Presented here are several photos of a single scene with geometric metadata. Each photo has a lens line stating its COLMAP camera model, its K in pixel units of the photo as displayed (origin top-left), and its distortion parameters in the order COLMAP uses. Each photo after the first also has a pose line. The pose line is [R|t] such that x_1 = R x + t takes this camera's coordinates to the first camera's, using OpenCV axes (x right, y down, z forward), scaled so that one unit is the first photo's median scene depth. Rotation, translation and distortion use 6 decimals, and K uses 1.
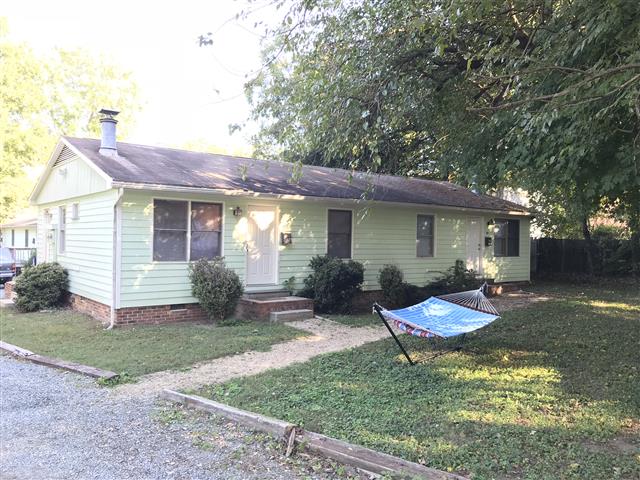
lens RADIAL K [[518.4, 0, 317.0], [0, 518.4, 235.8], [0, 0, 1]] dist [0.017255, -0.011226]
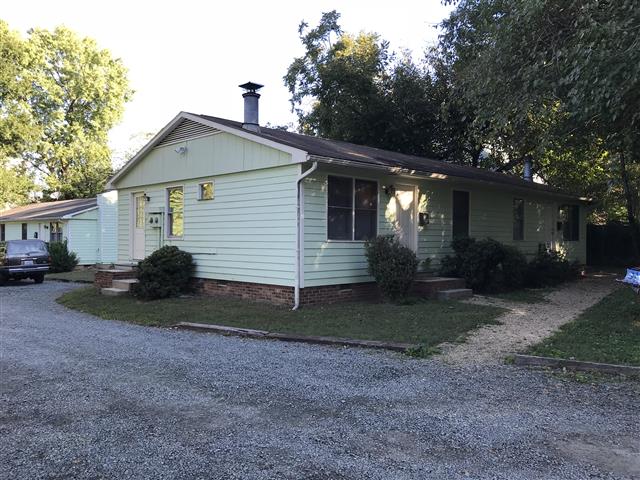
lens RADIAL K [[518.4, 0, 317.0], [0, 518.4, 235.8], [0, 0, 1]] dist [0.017255, -0.011226]
pose [[0.993572, -0.008557, 0.112879, -0.382242], [0.008272, 0.999961, 0.002998, 0.033420], [-0.112901, -0.002045, 0.993604, 0.038874]]
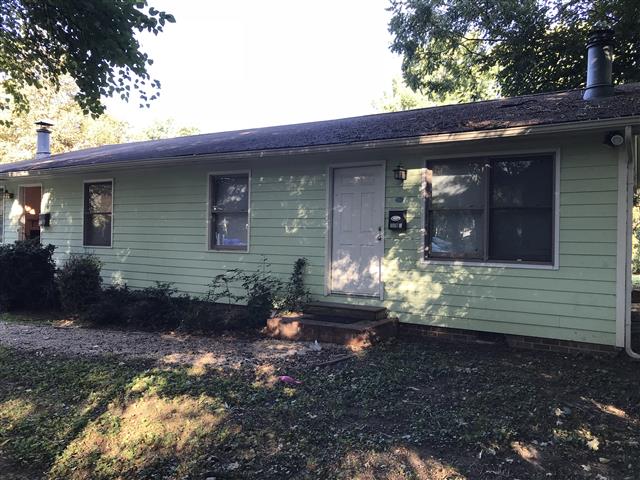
lens RADIAL K [[518.4, 0, 317.0], [0, 518.4, 235.8], [0, 0, 1]] dist [0.017255, -0.011226]
pose [[0.357185, -0.002144, -0.934031, 0.990392], [0.001232, 0.999998, -0.001824, 0.035080], [0.934033, -0.000499, 0.357187, 1.135764]]
